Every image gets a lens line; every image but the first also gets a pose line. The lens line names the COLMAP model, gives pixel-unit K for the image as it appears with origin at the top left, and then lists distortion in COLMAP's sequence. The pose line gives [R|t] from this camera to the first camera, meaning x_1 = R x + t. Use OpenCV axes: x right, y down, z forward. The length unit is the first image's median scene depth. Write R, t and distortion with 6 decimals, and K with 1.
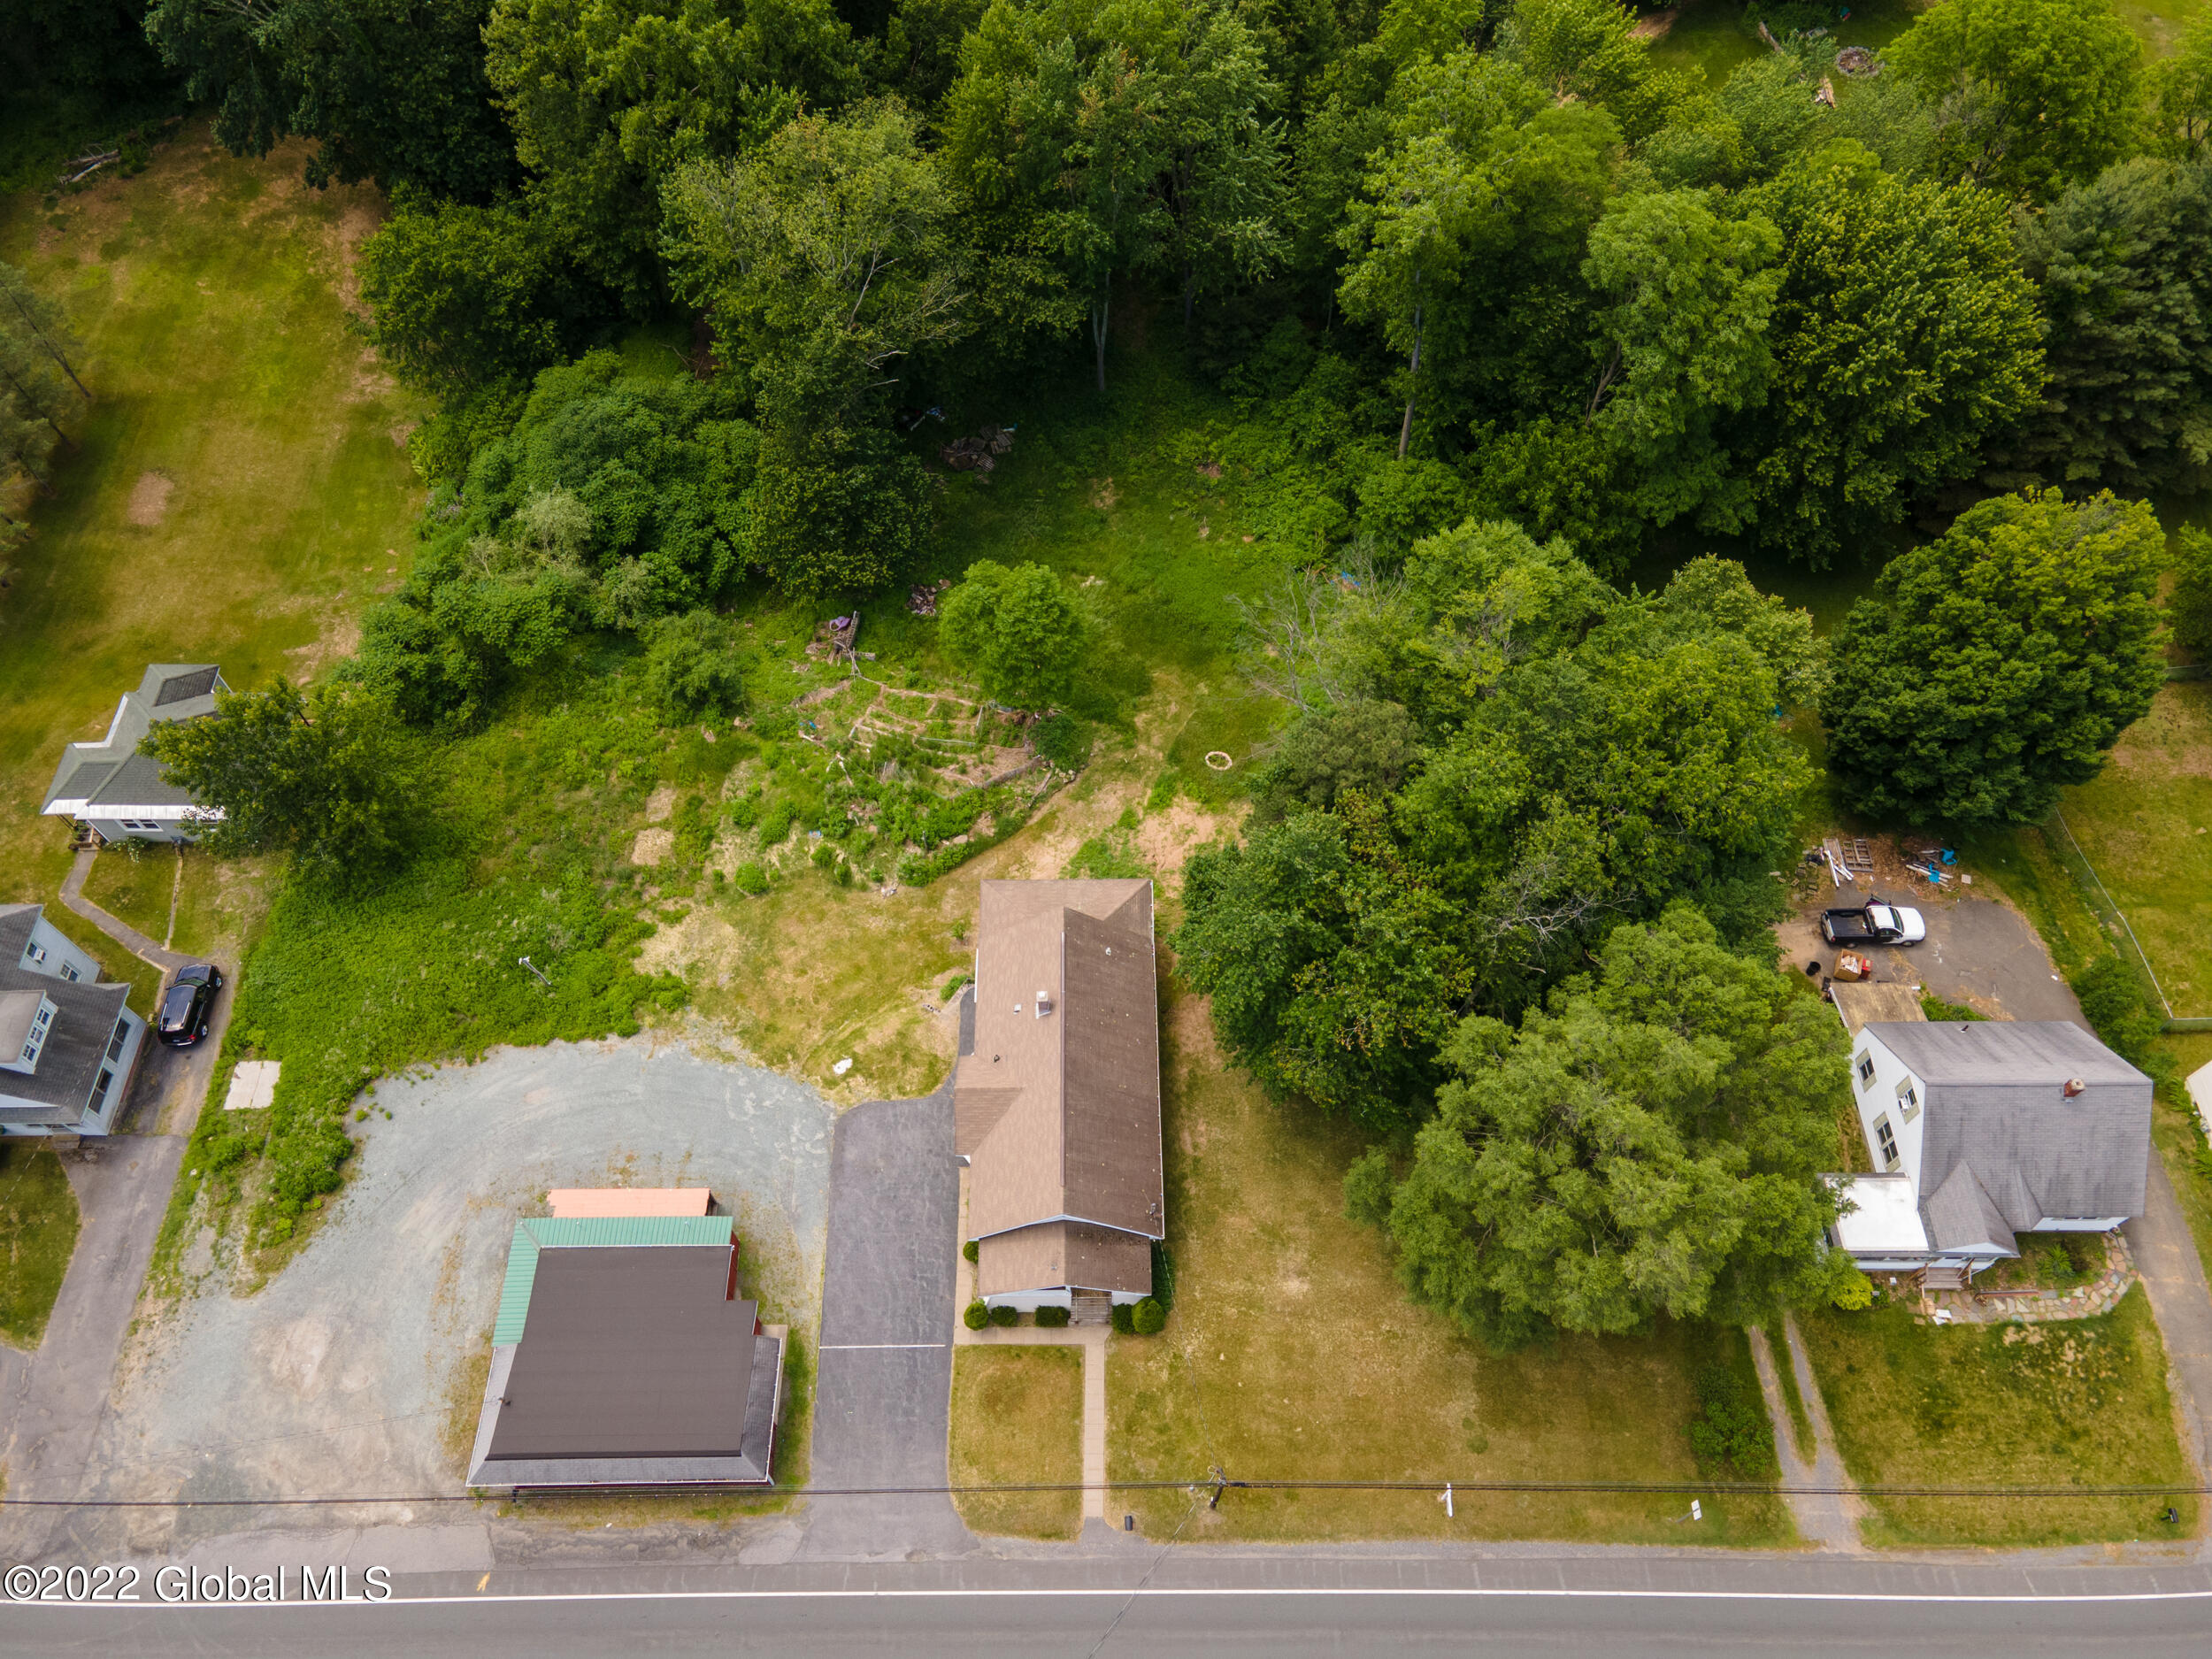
lens RADIAL K [[1612.2, 0, 1099.2], [0, 1612.2, 839.1], [0, 0, 1]] dist [0.027503, 0.025036]
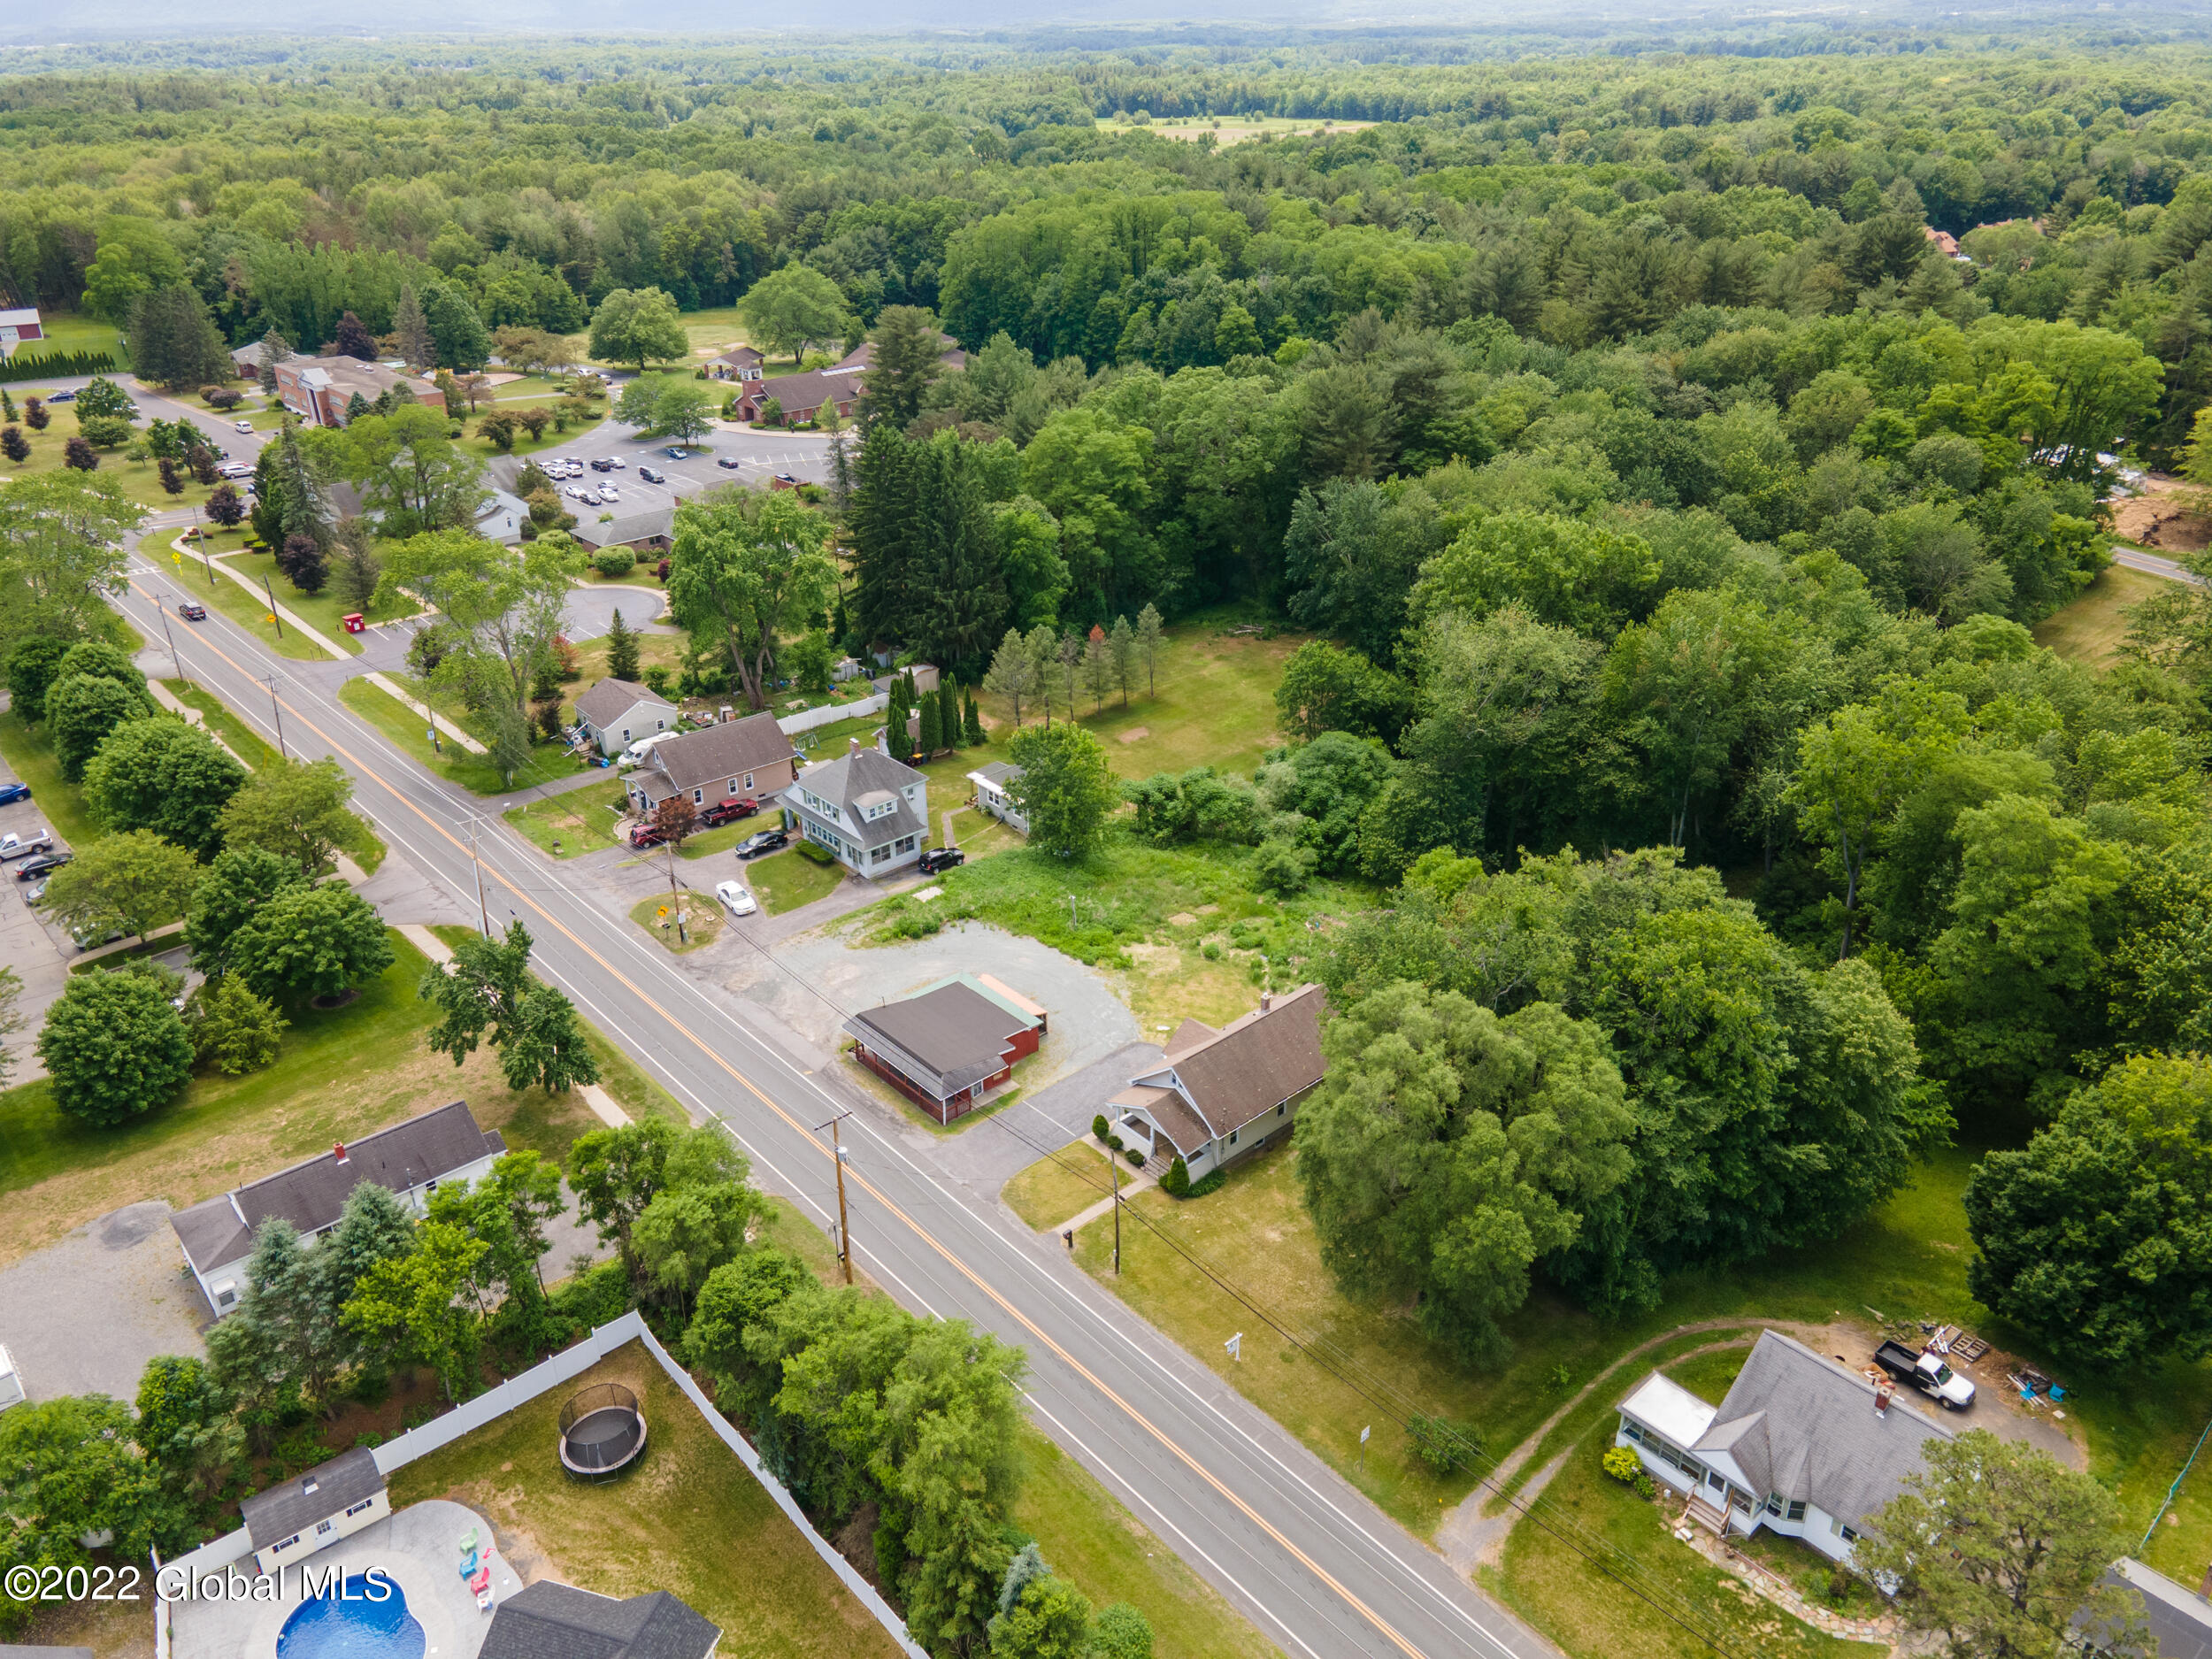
lens RADIAL K [[1612.2, 0, 1096.3], [0, 1612.2, 822.4], [0, 0, 1]] dist [0.027503, 0.025036]
pose [[0.657263, 0.328355, -0.678372, 0.772605], [-0.635401, 0.725479, -0.264472, 0.444973], [0.405304, 0.604866, 0.685468, -0.187075]]
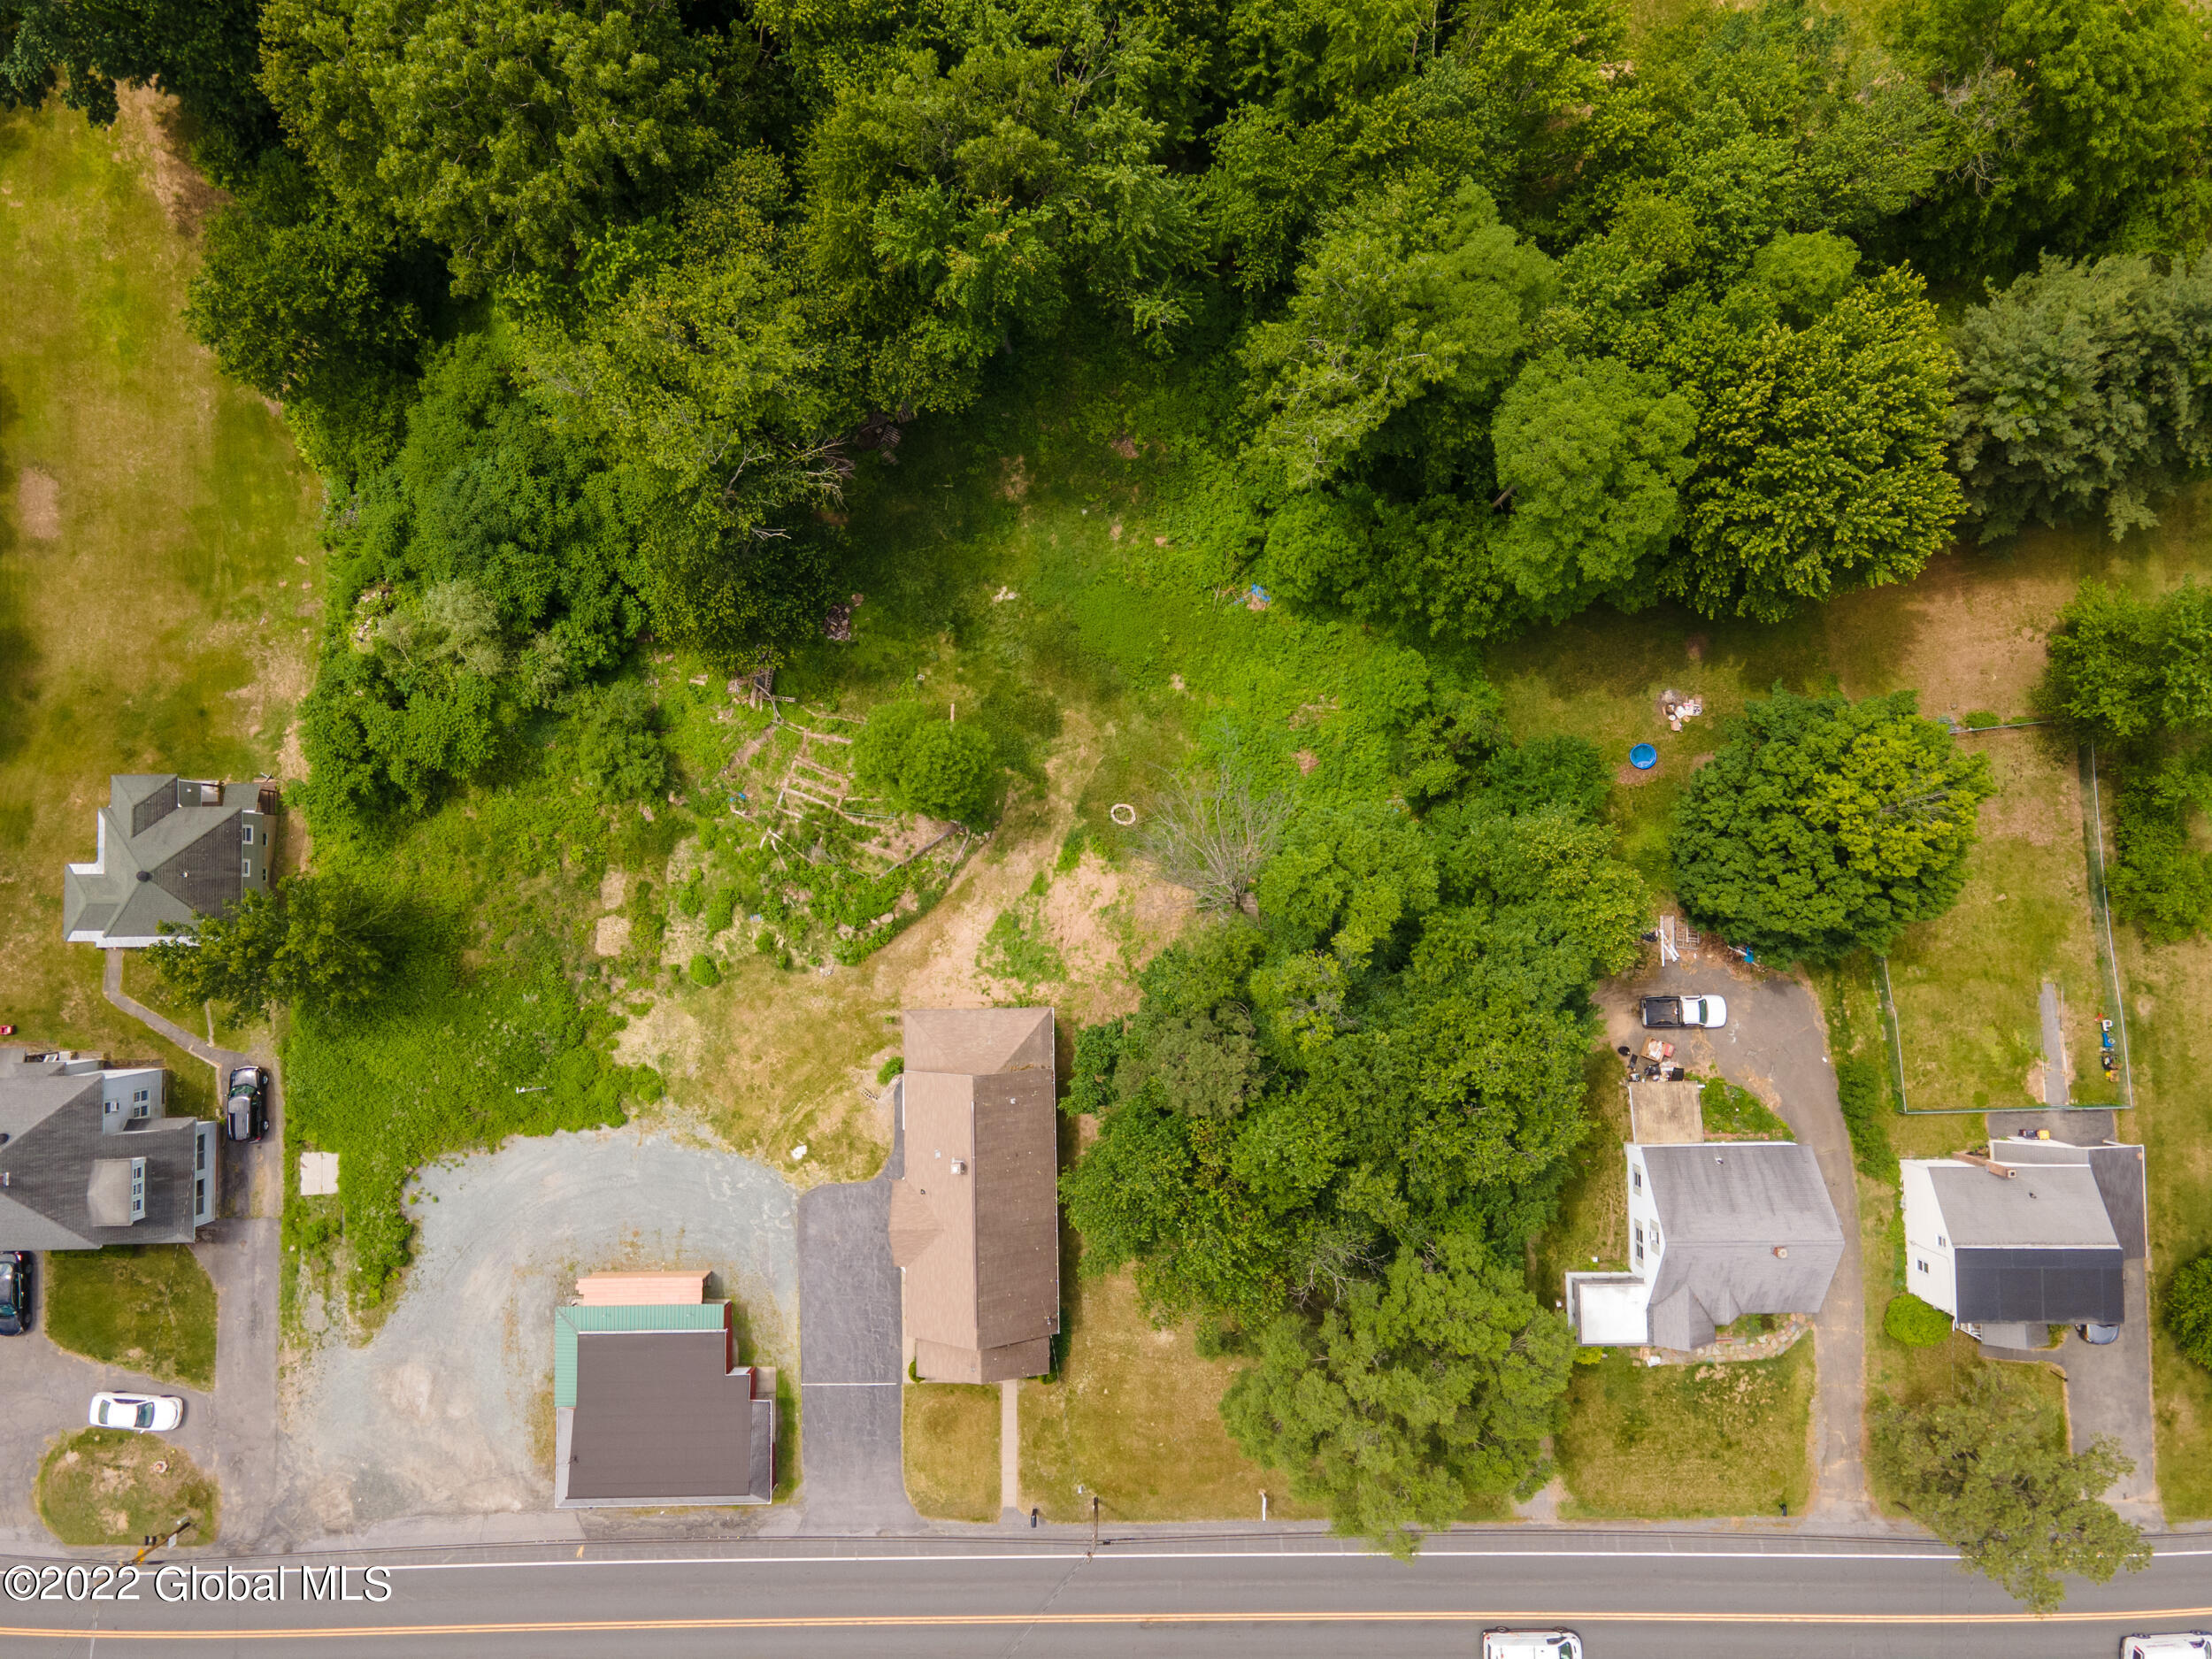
lens RADIAL K [[1612.2, 0, 1109.1], [0, 1612.2, 827.1], [0, 0, 1]] dist [0.027503, 0.025036]
pose [[0.999881, -0.010546, -0.011250, 0.089548], [0.014719, 0.870151, 0.492565, -0.667690], [0.004595, -0.492672, 0.870203, 0.068024]]
